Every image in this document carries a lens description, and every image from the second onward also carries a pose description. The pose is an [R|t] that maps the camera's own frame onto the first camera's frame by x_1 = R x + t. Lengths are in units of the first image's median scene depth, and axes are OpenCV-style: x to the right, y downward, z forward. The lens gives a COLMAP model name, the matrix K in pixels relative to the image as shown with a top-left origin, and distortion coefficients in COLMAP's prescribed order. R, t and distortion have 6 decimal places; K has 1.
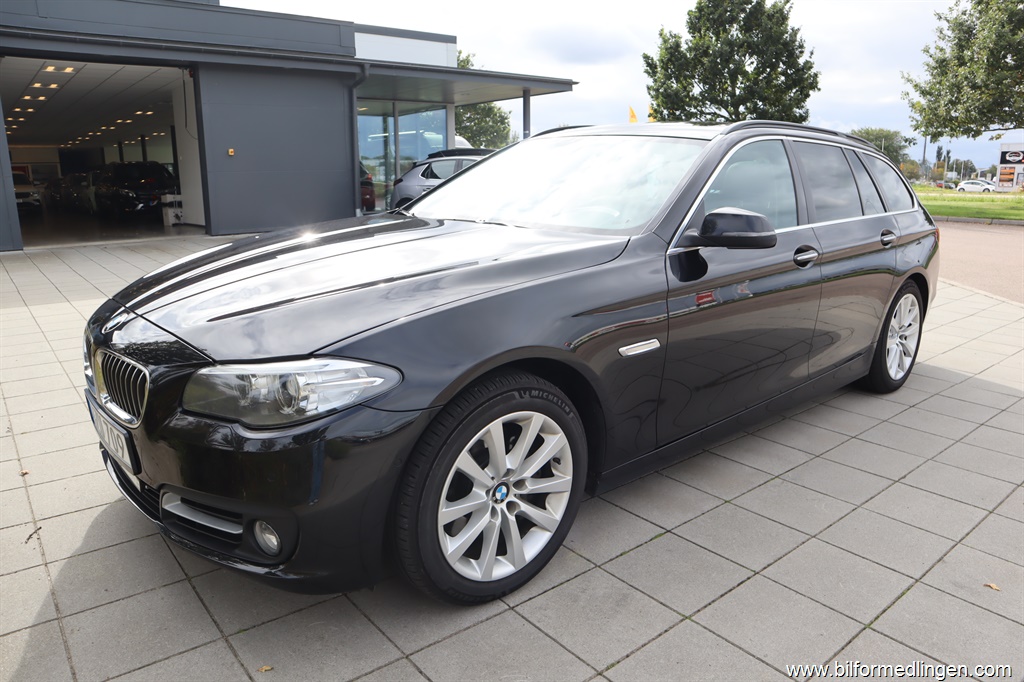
lens RADIAL K [[695.9, 0, 507.6], [0, 695.9, 353.9], [0, 0, 1]] dist [-0.113394, 0.058116]
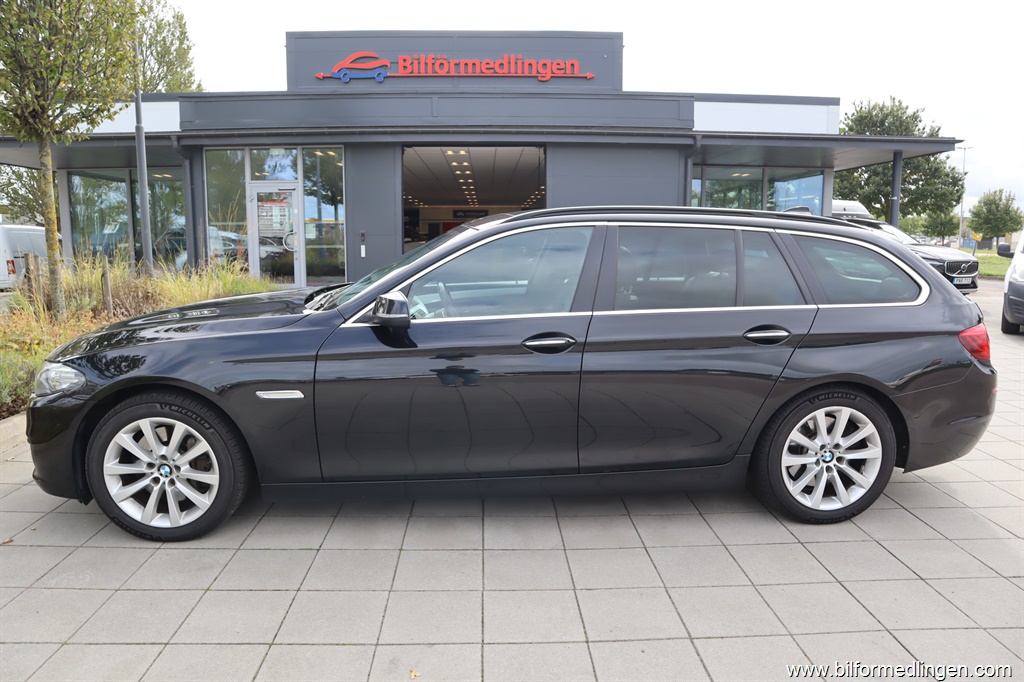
lens RADIAL K [[695.9, 0, 507.6], [0, 695.9, 353.9], [0, 0, 1]] dist [-0.113394, 0.058116]
pose [[0.802036, 0.107437, -0.587533, 0.473535], [-0.156124, 0.987199, -0.032603, -0.040250], [0.576509, 0.117877, 0.808543, 0.064232]]
